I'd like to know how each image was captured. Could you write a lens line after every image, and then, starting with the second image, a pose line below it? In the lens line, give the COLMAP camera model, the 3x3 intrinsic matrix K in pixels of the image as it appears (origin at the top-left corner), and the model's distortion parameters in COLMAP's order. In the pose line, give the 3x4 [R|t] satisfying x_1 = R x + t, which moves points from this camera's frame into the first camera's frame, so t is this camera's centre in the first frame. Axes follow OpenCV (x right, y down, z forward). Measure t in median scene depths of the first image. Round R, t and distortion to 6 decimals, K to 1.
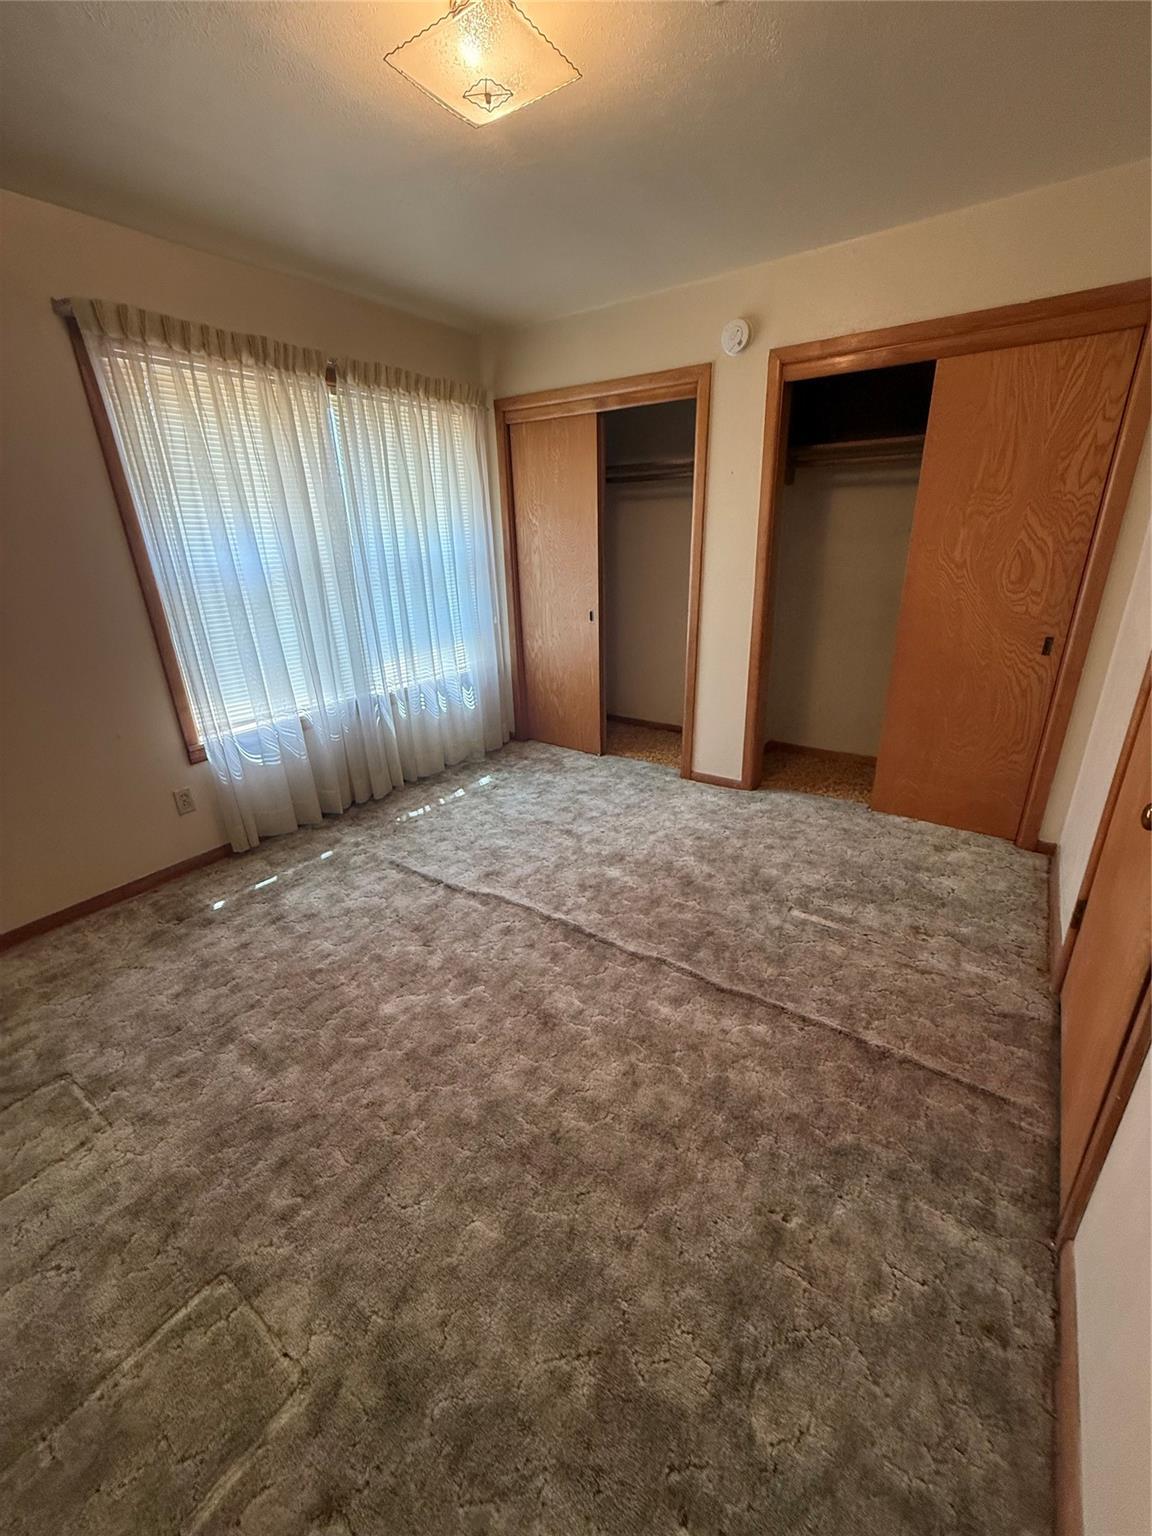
lens RADIAL K [[612.2, 0, 566.9], [0, 612.2, 768.8], [0, 0, 1]] dist [-0.000481, 0.000498]
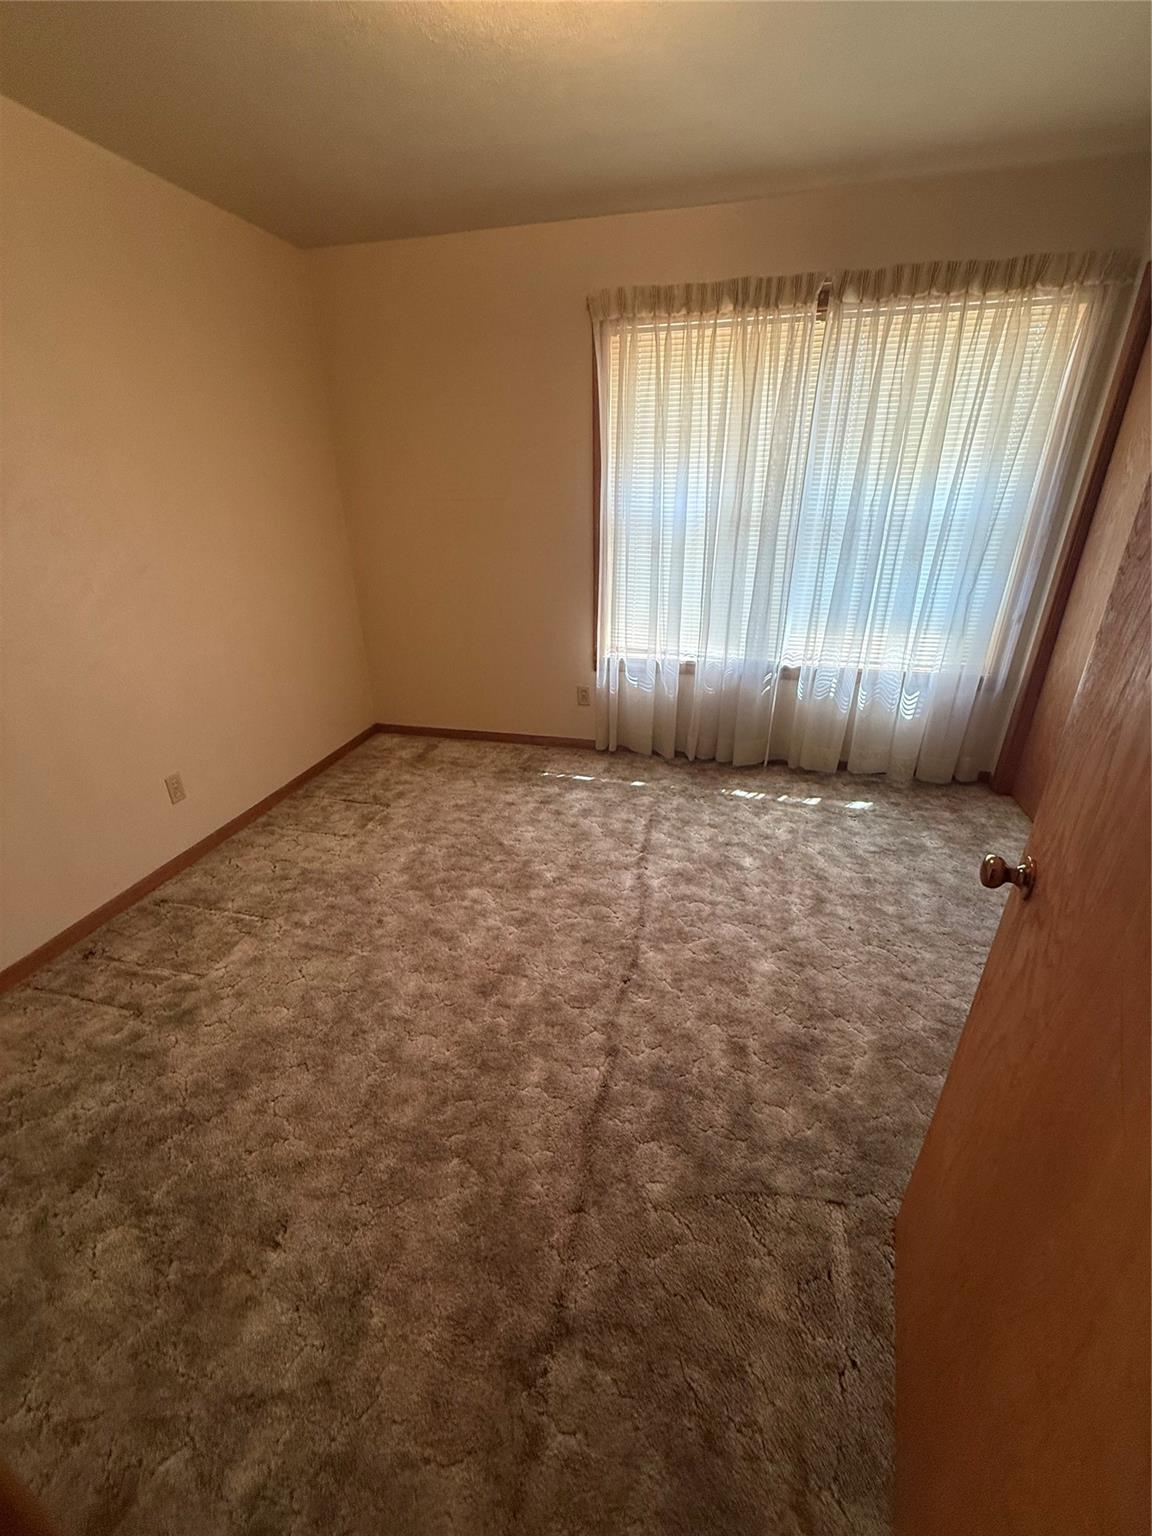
lens RADIAL K [[612.2, 0, 572.0], [0, 612.2, 762.7], [0, 0, 1]] dist [-0.000481, 0.000498]
pose [[0.375487, 0.406271, -0.833039, 0.497504], [-0.335392, 0.897454, 0.286510, -0.180900], [0.864015, 0.171813, 0.473242, 0.397596]]
